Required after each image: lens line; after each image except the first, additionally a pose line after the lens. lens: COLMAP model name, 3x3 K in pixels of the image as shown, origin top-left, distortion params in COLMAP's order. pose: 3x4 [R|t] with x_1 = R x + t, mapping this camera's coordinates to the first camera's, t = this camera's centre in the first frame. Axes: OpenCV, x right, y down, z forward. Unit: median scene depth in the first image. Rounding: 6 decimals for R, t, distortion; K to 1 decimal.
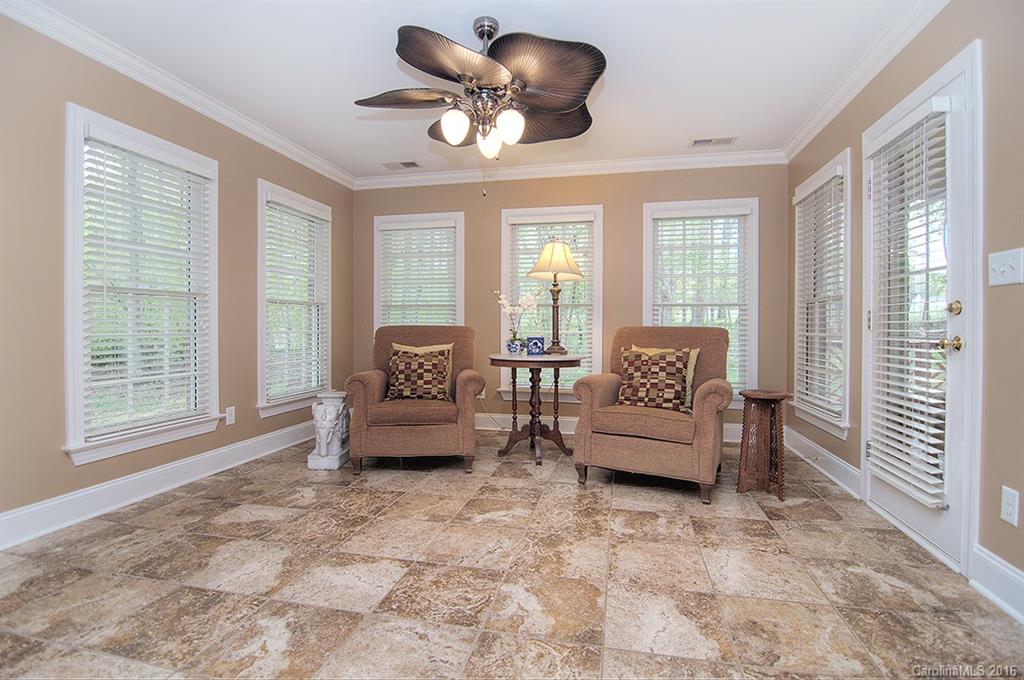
lens RADIAL K [[499.7, 0, 514.6], [0, 499.7, 335.1], [0, 0, 1]] dist [-0.013225, -0.003531]
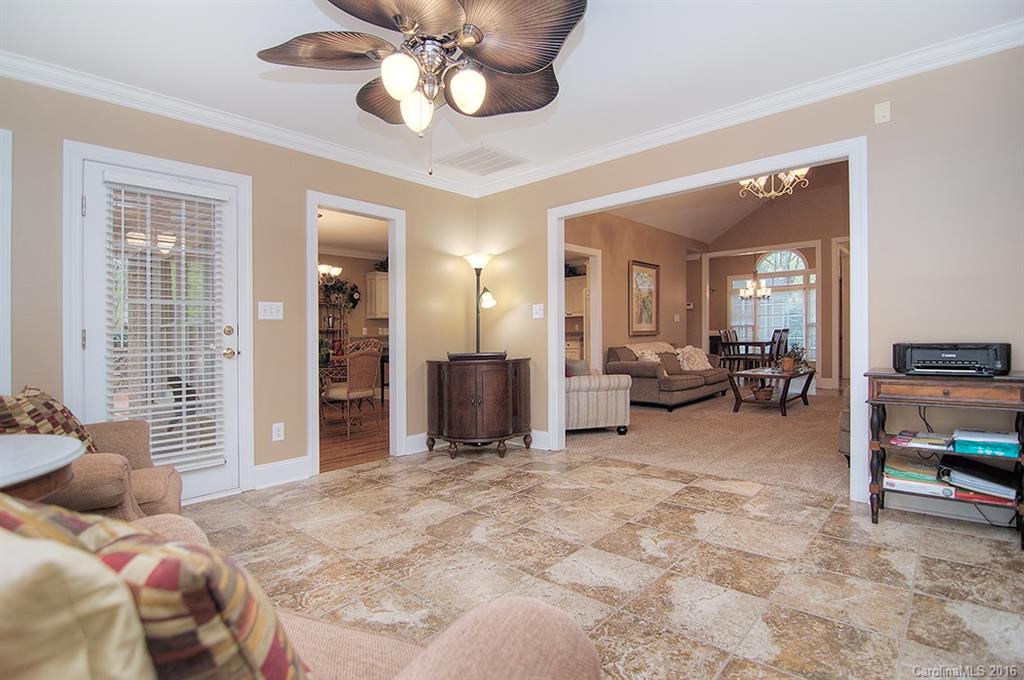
lens RADIAL K [[499.7, 0, 514.1], [0, 499.7, 334.6], [0, 0, 1]] dist [-0.013225, -0.003531]
pose [[-0.873339, 0.017483, 0.486799, -0.714280], [0.028551, 0.999475, 0.015326, -0.037971], [-0.486276, 0.027283, -0.873379, 2.048304]]
